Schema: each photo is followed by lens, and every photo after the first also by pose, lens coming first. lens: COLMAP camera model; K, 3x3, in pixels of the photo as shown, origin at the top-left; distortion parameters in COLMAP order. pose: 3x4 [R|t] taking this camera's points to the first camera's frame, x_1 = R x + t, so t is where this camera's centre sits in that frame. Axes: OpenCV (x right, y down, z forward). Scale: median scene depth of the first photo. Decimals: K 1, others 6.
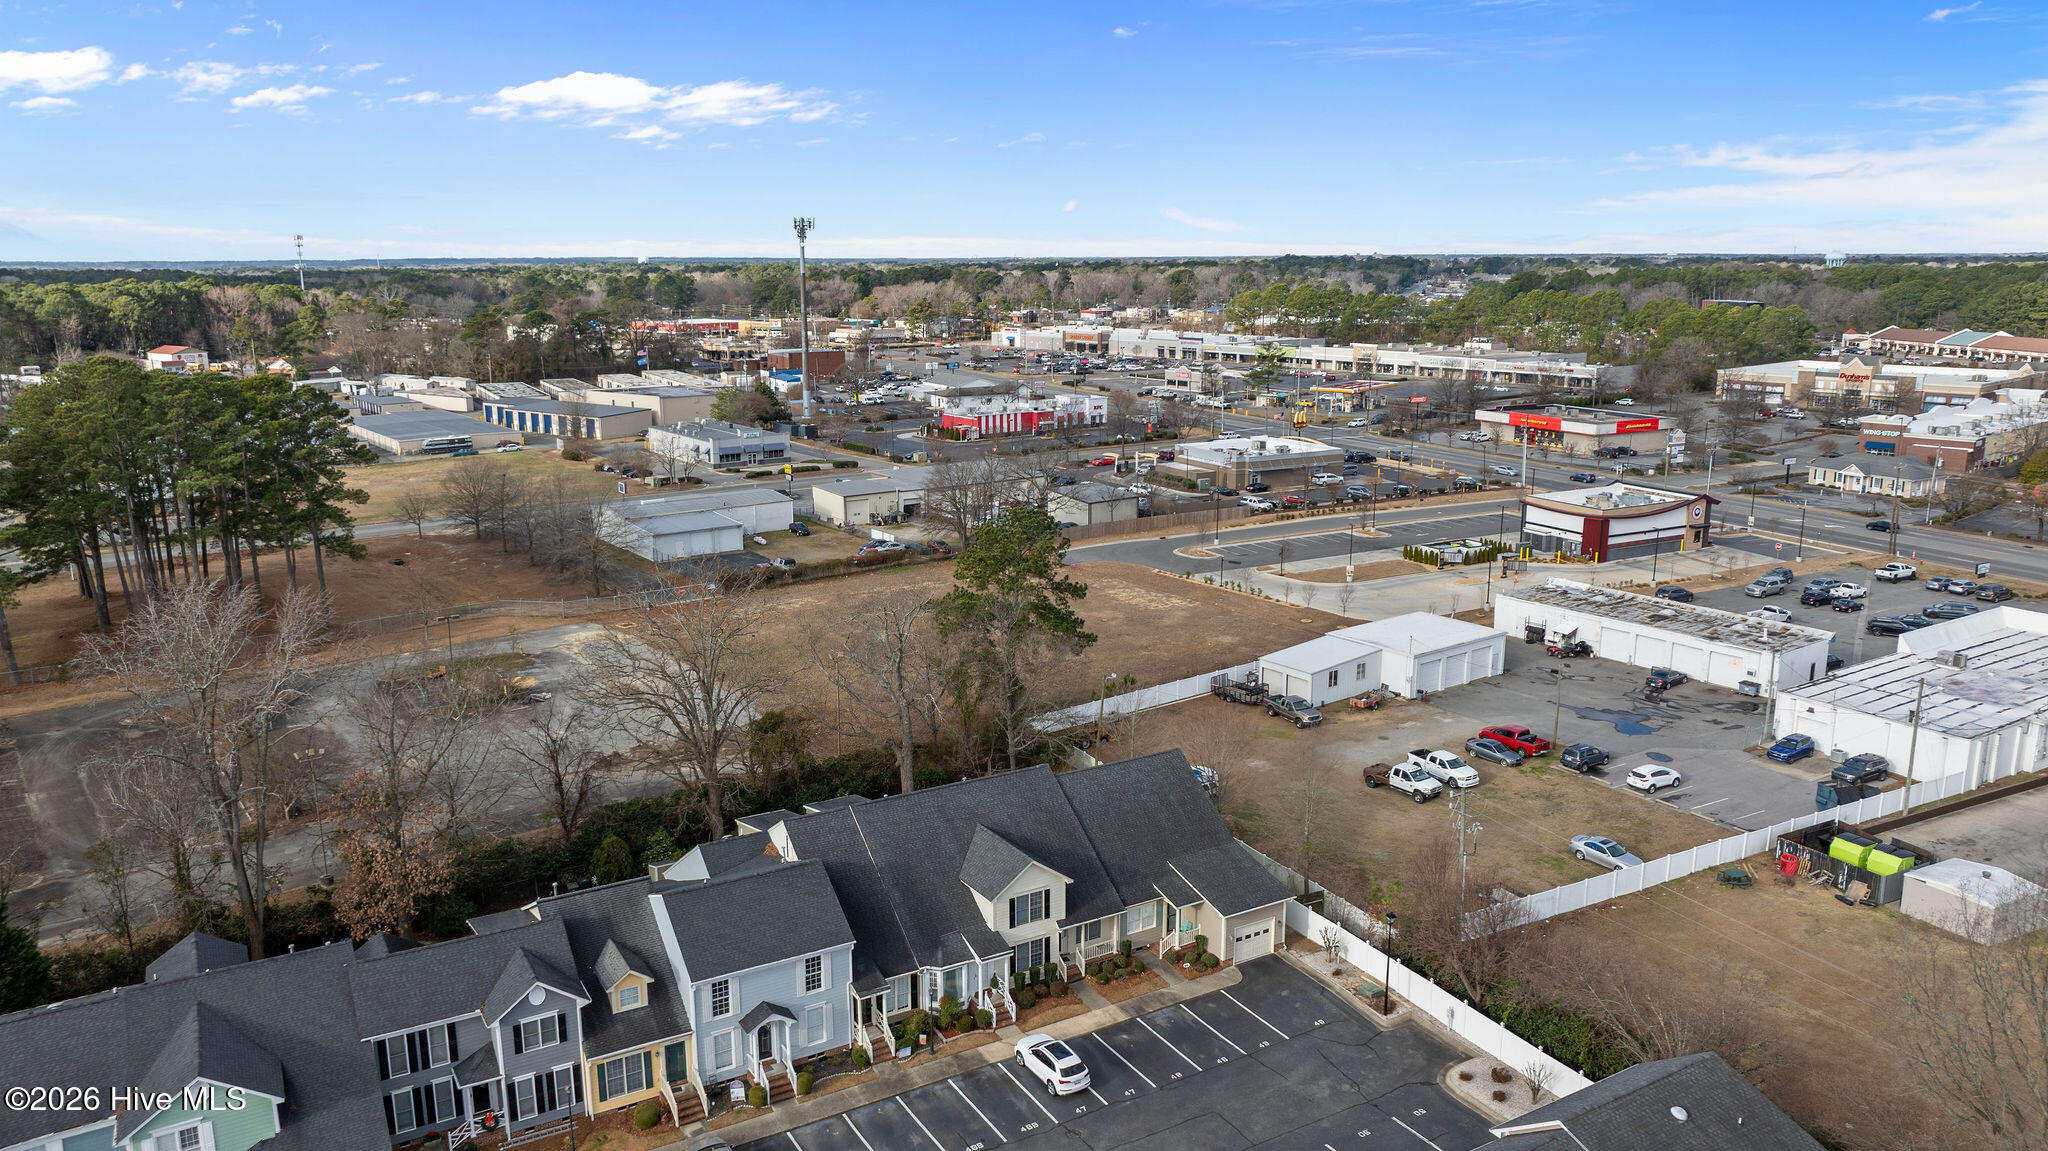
lens RADIAL K [[1487.0, 0, 1019.7], [0, 1487.0, 573.4], [0, 0, 1]] dist [-0.024907, 0.019313]
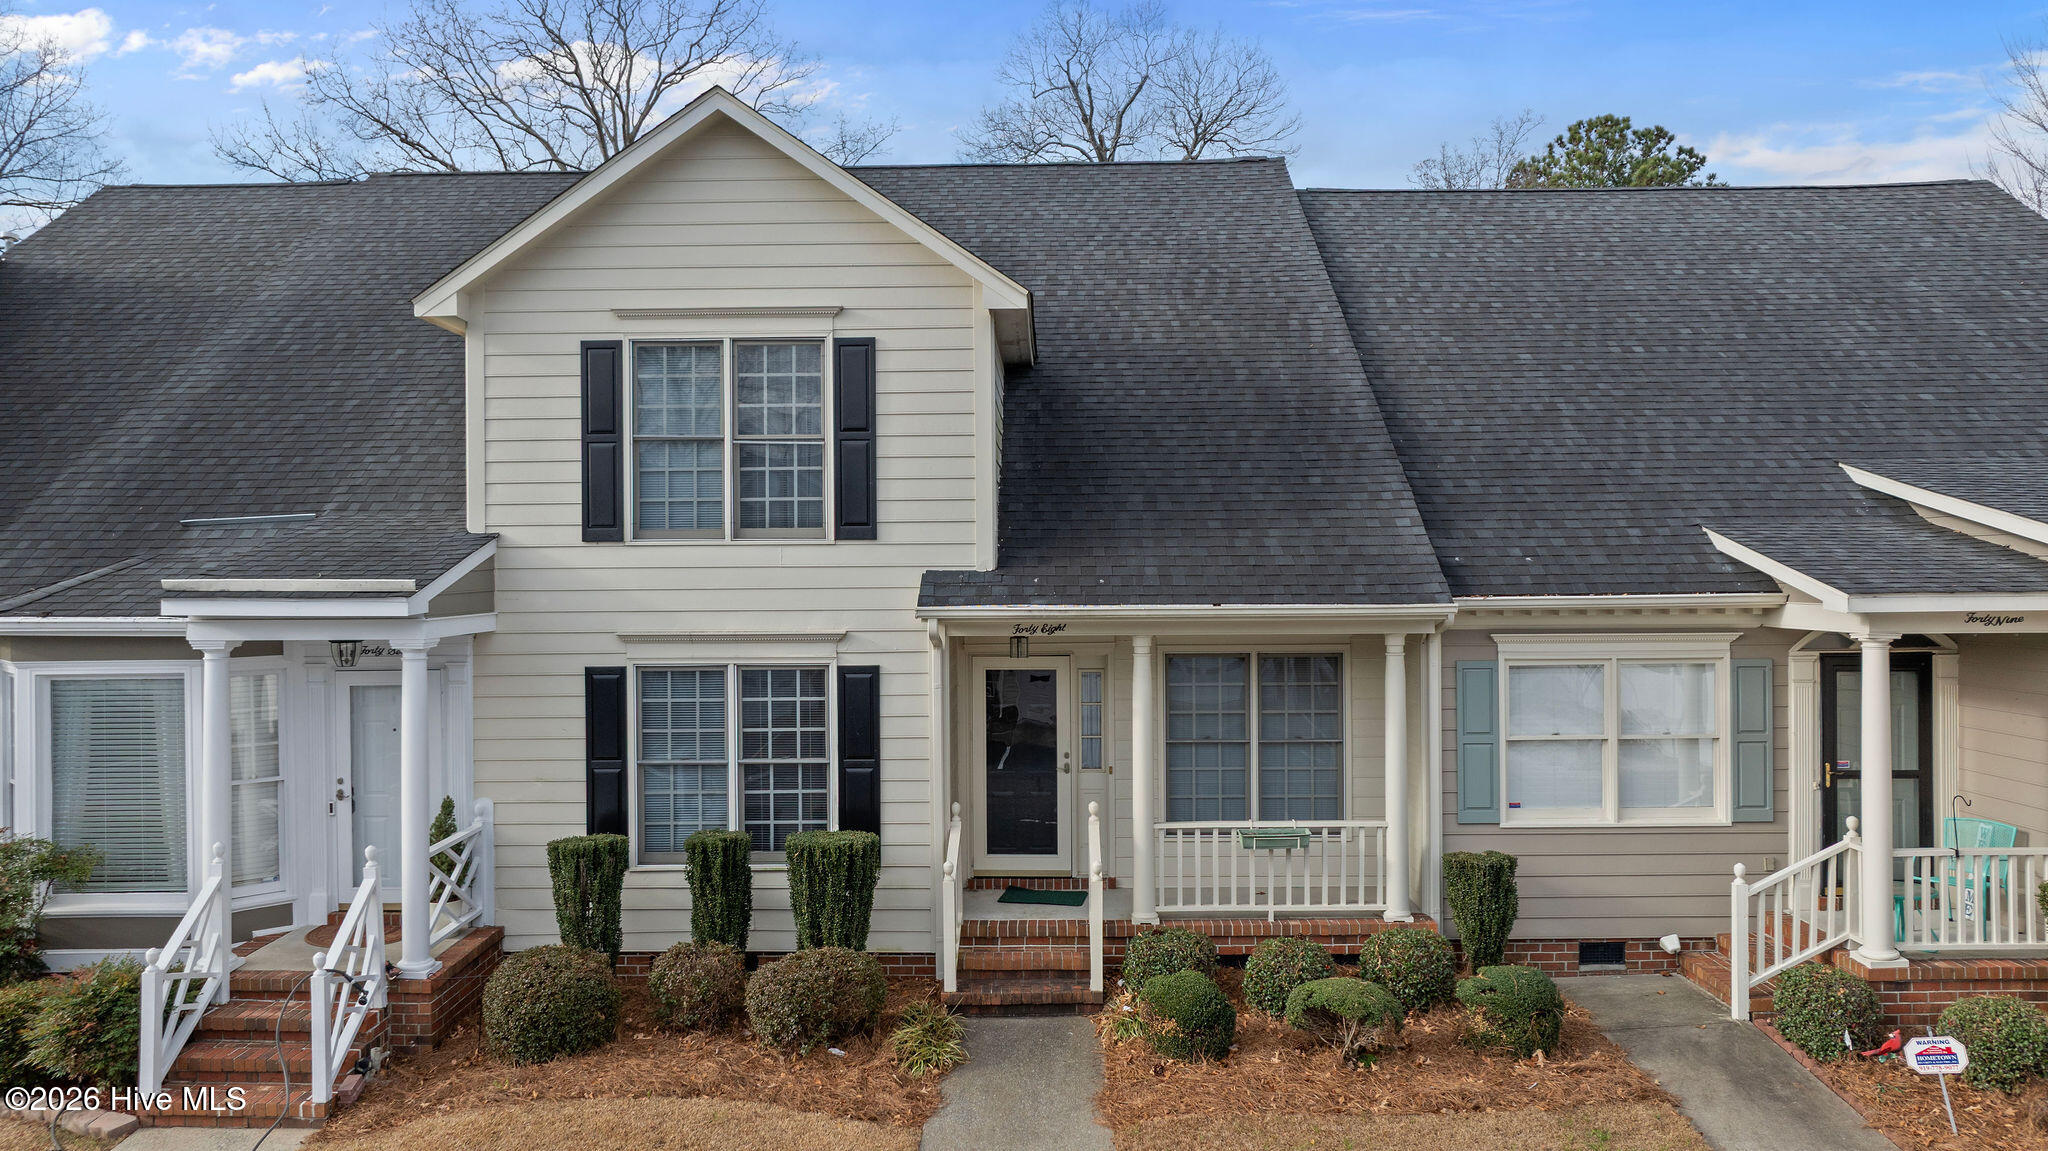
lens RADIAL K [[1487.0, 0, 1030.8], [0, 1487.0, 581.5], [0, 0, 1]] dist [-0.024907, 0.019313]
pose [[0.847774, -0.008368, -0.530292, 0.083625], [-0.108828, 0.975854, -0.189381, 0.187743], [0.519072, 0.218263, 0.826393, 0.624709]]
